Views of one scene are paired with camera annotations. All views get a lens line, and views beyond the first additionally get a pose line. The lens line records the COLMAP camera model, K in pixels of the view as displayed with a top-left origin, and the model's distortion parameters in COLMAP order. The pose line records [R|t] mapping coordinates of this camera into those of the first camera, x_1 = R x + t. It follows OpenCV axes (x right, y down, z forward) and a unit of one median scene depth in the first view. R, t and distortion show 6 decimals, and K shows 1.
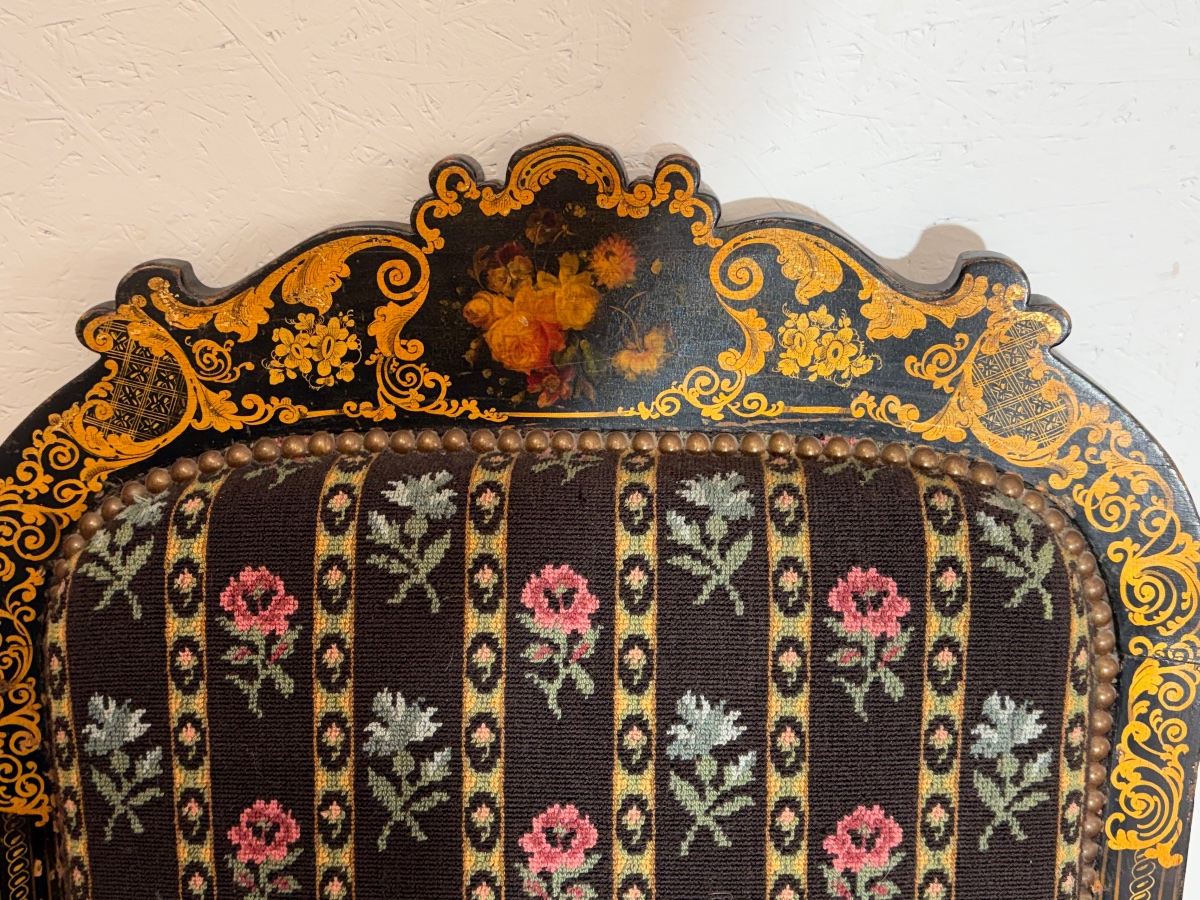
lens RADIAL K [[1353.6, 0, 591.3], [0, 1353.6, 449.0], [0, 0, 1]] dist [-0.015071, 0.000000]
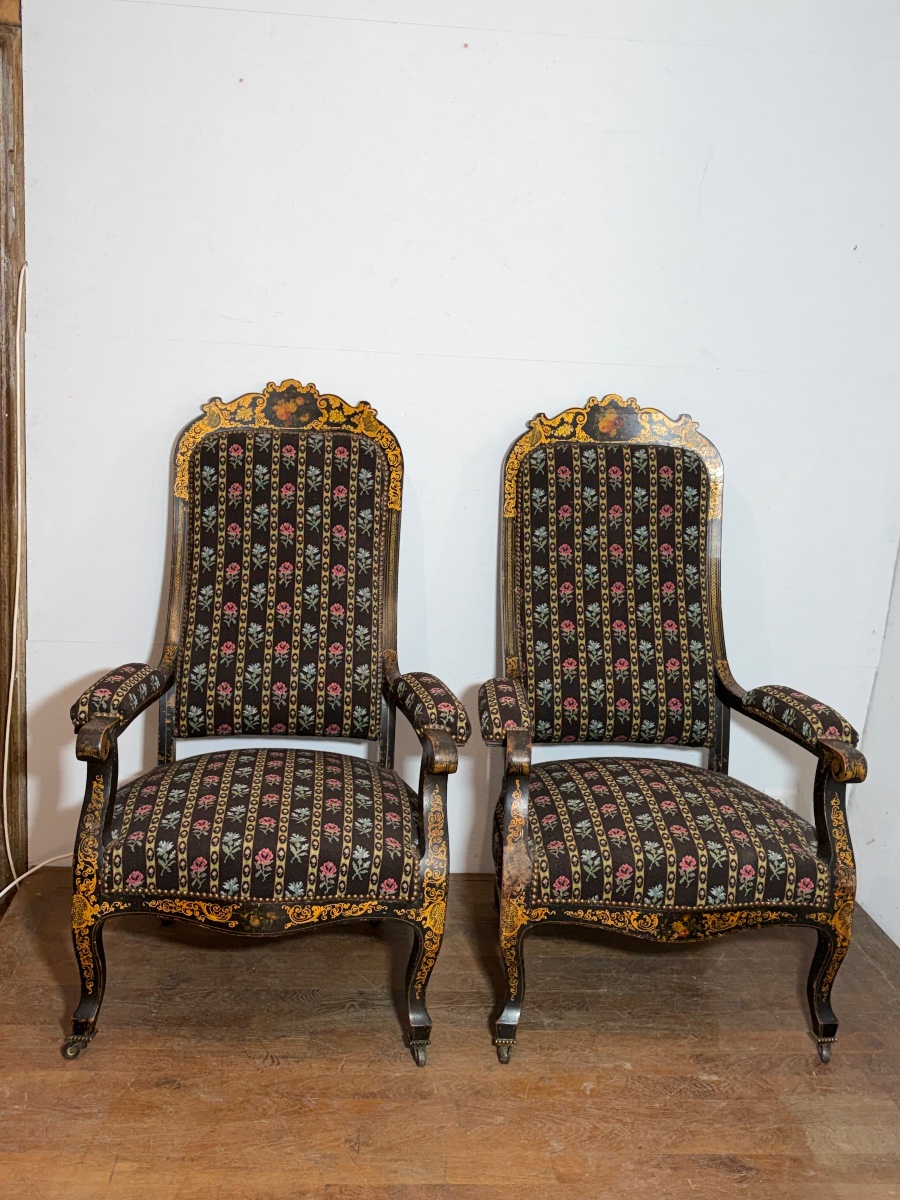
lens RADIAL K [[1353.6, 0, 447.1], [0, 1353.6, 591.3], [0, 0, 1]] dist [-0.015071, 0.000000]
pose [[0.990981, 0.034300, 0.129536, -0.078295], [-0.002808, 0.971788, -0.235841, 1.945832], [-0.133971, 0.233350, 0.963120, -4.287567]]
